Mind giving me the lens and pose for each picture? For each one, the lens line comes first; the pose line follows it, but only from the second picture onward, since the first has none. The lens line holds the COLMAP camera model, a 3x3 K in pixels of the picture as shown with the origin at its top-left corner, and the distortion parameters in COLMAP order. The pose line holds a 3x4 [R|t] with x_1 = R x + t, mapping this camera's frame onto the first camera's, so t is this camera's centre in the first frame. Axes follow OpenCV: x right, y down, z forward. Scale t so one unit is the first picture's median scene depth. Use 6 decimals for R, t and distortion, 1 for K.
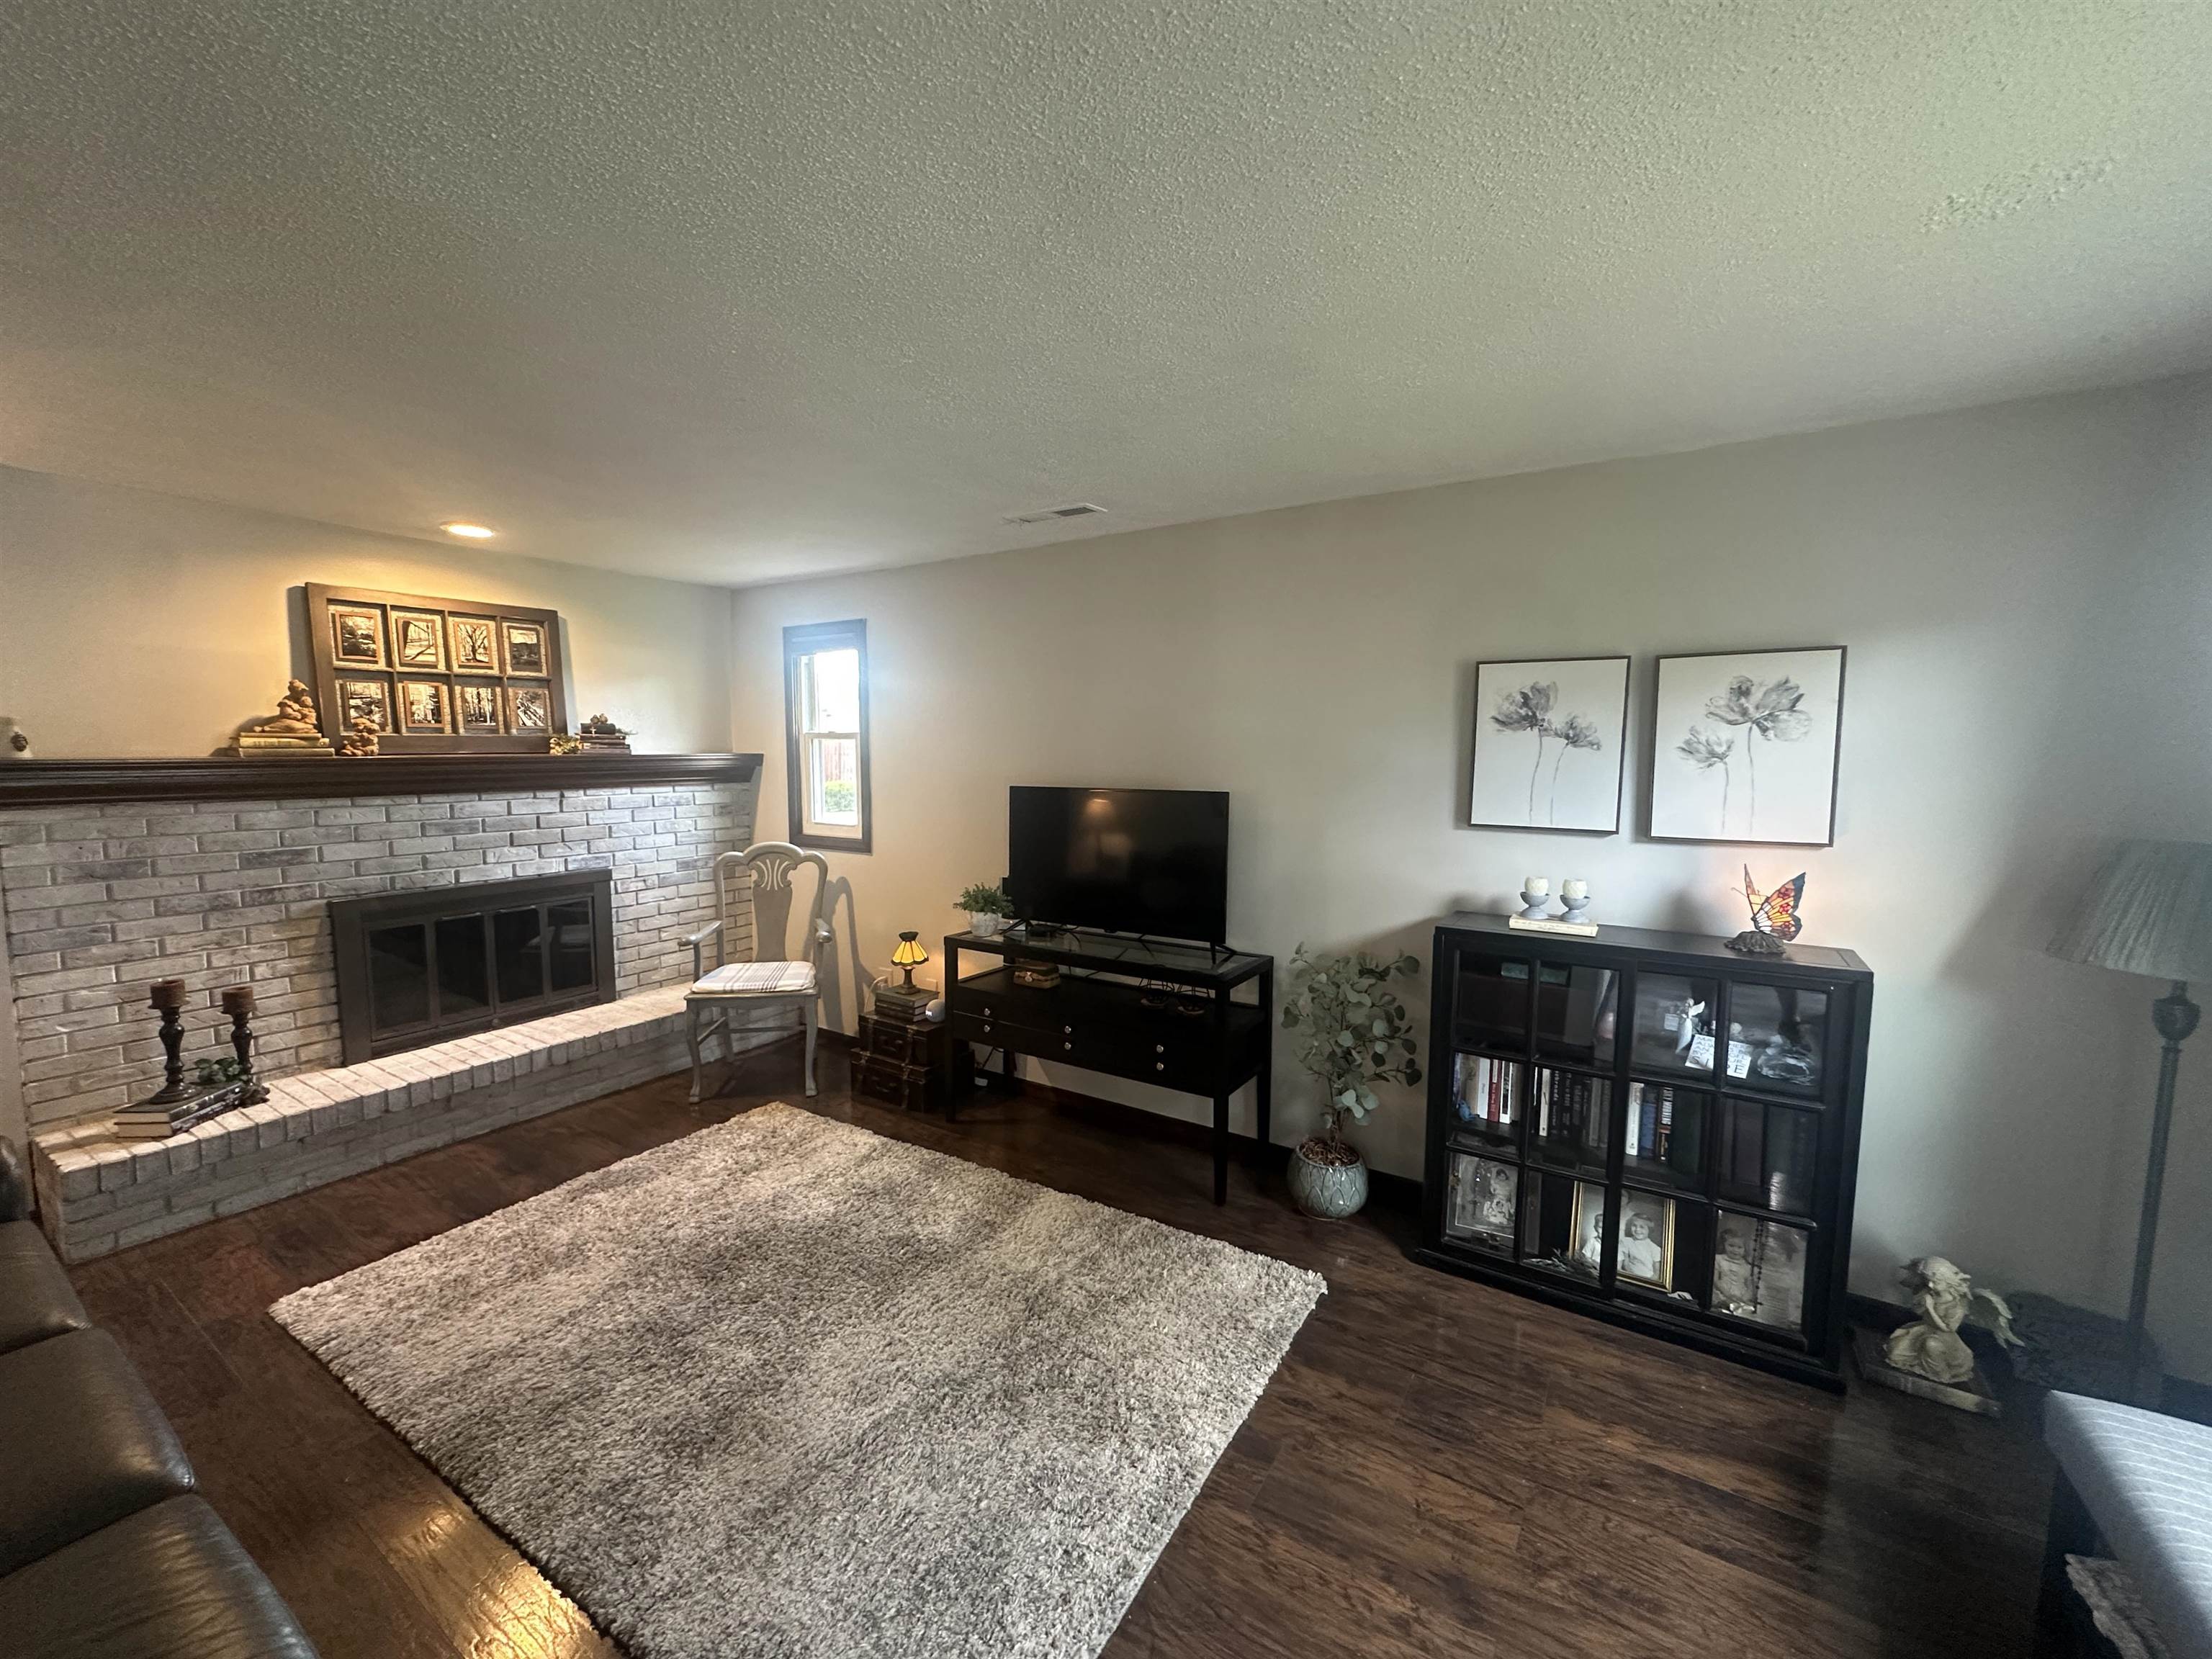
lens RADIAL K [[880.7, 0, 1109.3], [0, 880.7, 829.5], [0, 0, 1]] dist [-0.003085, 0.000142]
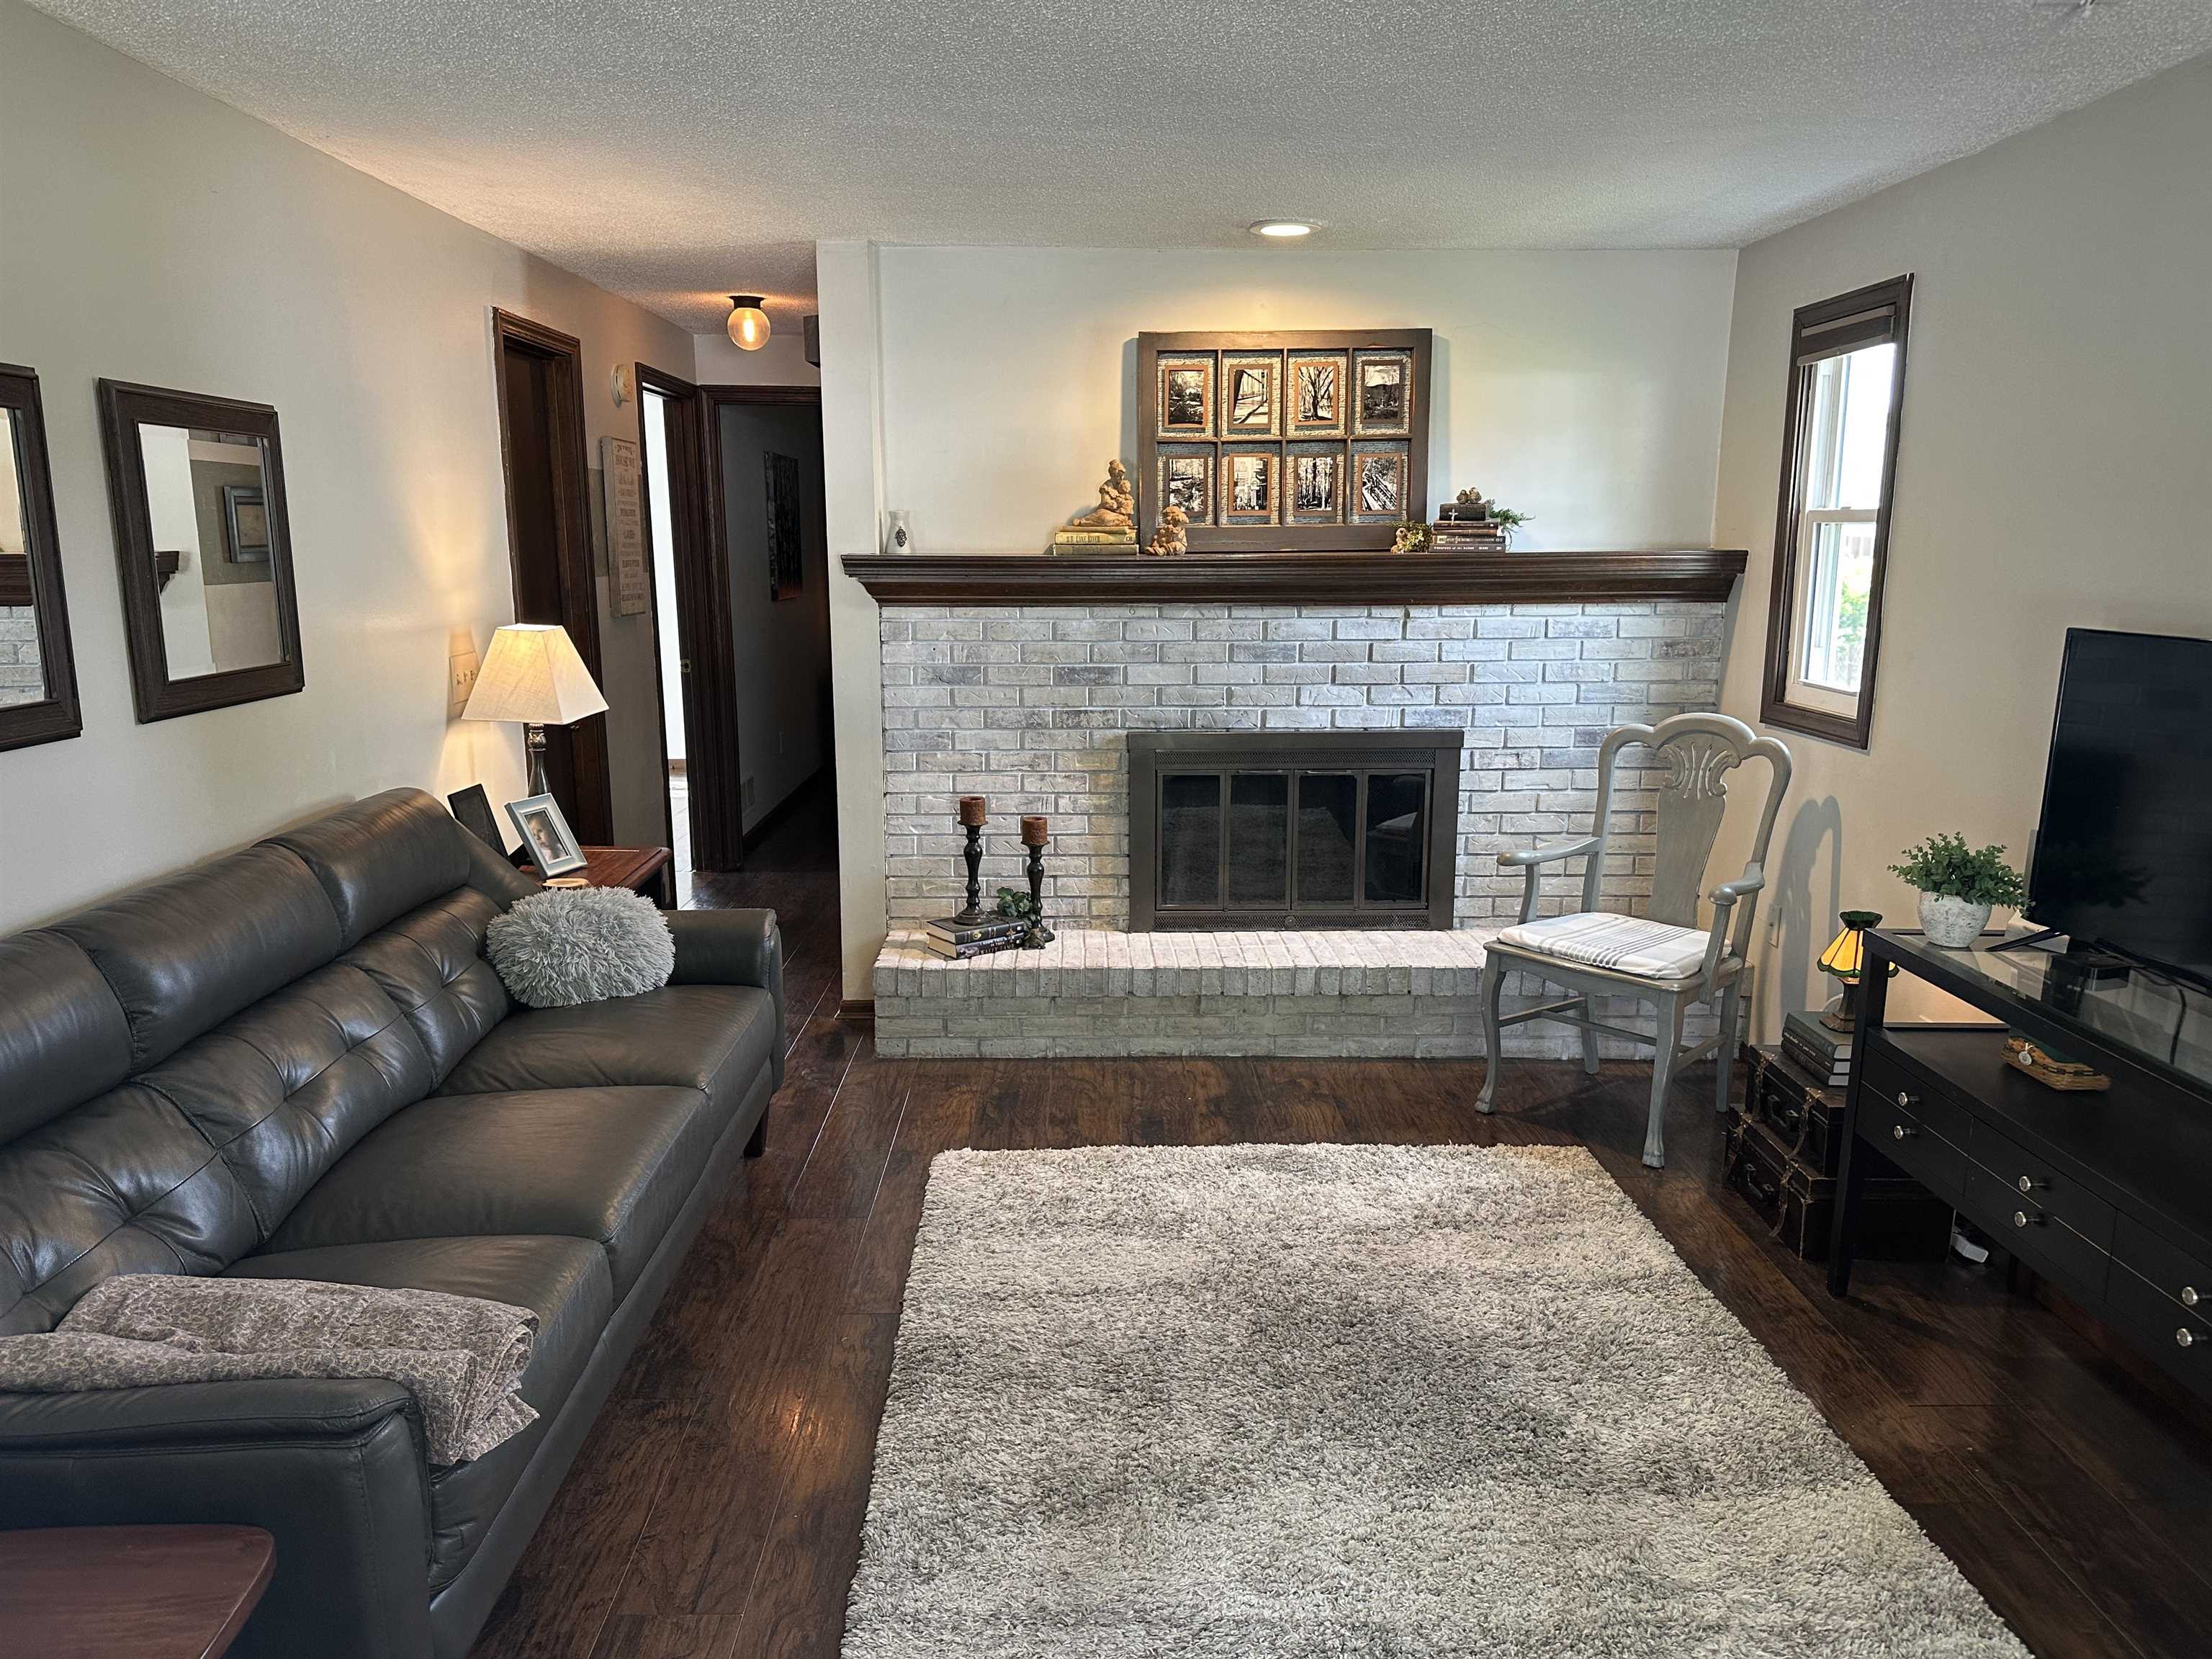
lens RADIAL K [[1531.4, 0, 1116.3], [0, 1531.4, 847.5], [0, 0, 1]] dist [0.091808, -0.120524]
pose [[0.557071, 0.161271, -0.814655, 0.296187], [-0.076531, 0.986758, 0.143009, -0.016777], [0.826931, -0.017320, 0.562036, 0.175056]]
